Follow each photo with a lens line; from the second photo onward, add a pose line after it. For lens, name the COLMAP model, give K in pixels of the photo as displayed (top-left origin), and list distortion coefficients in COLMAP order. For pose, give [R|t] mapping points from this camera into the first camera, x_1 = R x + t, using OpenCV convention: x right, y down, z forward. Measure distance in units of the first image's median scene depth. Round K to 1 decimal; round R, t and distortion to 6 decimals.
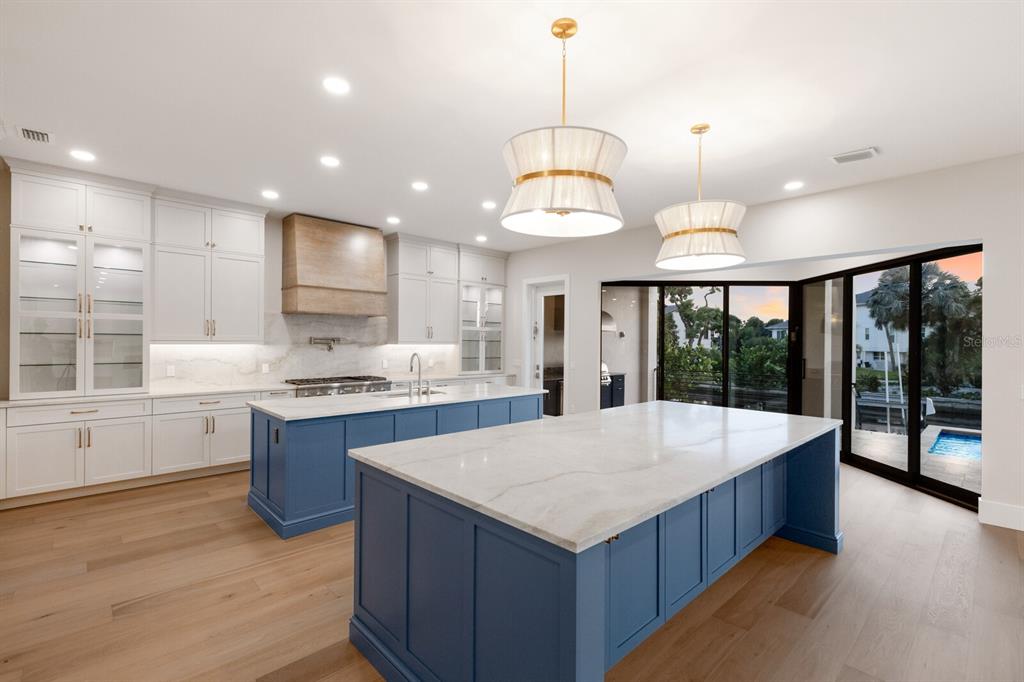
lens RADIAL K [[458.8, 0, 511.8], [0, 458.8, 342.6], [0, 0, 1]] dist [0.005268, 0.000411]
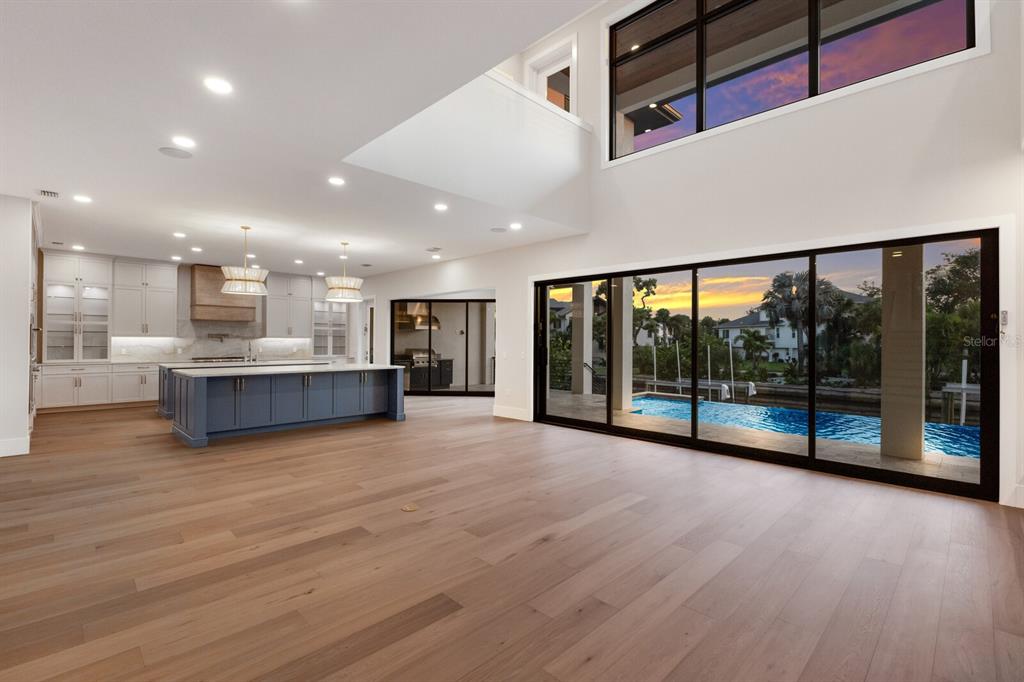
lens RADIAL K [[458.8, 0, 510.6], [0, 458.8, 339.9], [0, 0, 1]] dist [0.005268, 0.000411]
pose [[0.999541, -0.003733, 0.030080, 0.637697], [0.003905, 0.999976, -0.005639, 0.025435], [-0.030058, 0.005754, 0.999532, -0.756072]]
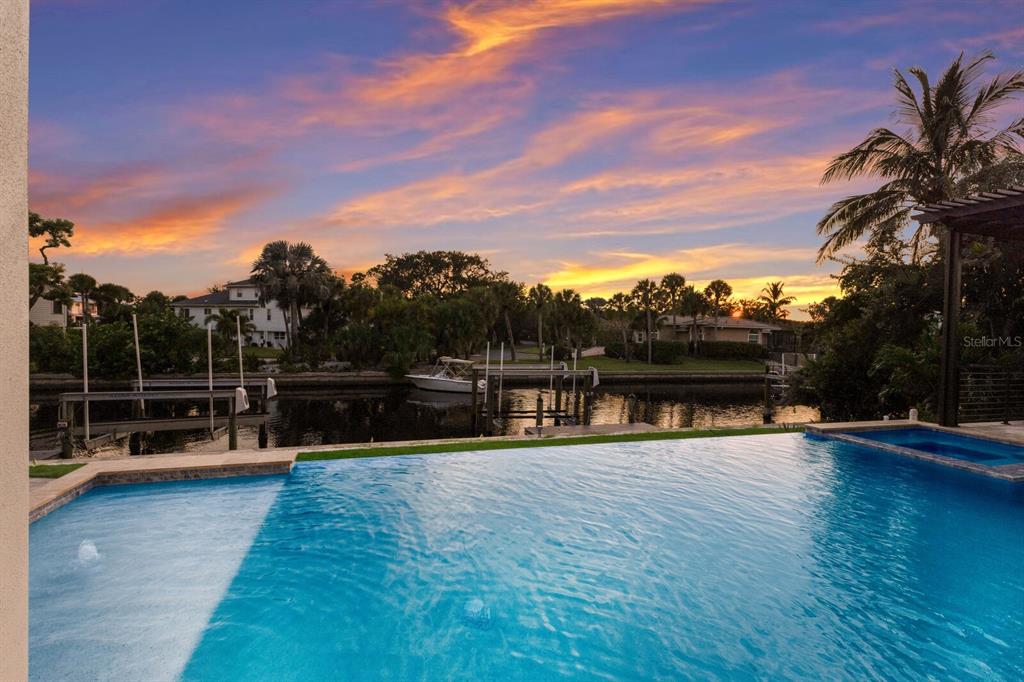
lens RADIAL K [[448.0, 0, 514.6], [0, 448.0, 341.9], [0, 0, 1]] dist [0.011317, -0.000226]
pose [[0.435901, -0.020029, 0.899771, 1.039592], [-0.013196, 0.999503, 0.028642, 0.062198], [-0.899898, -0.024358, 0.435420, 0.637654]]
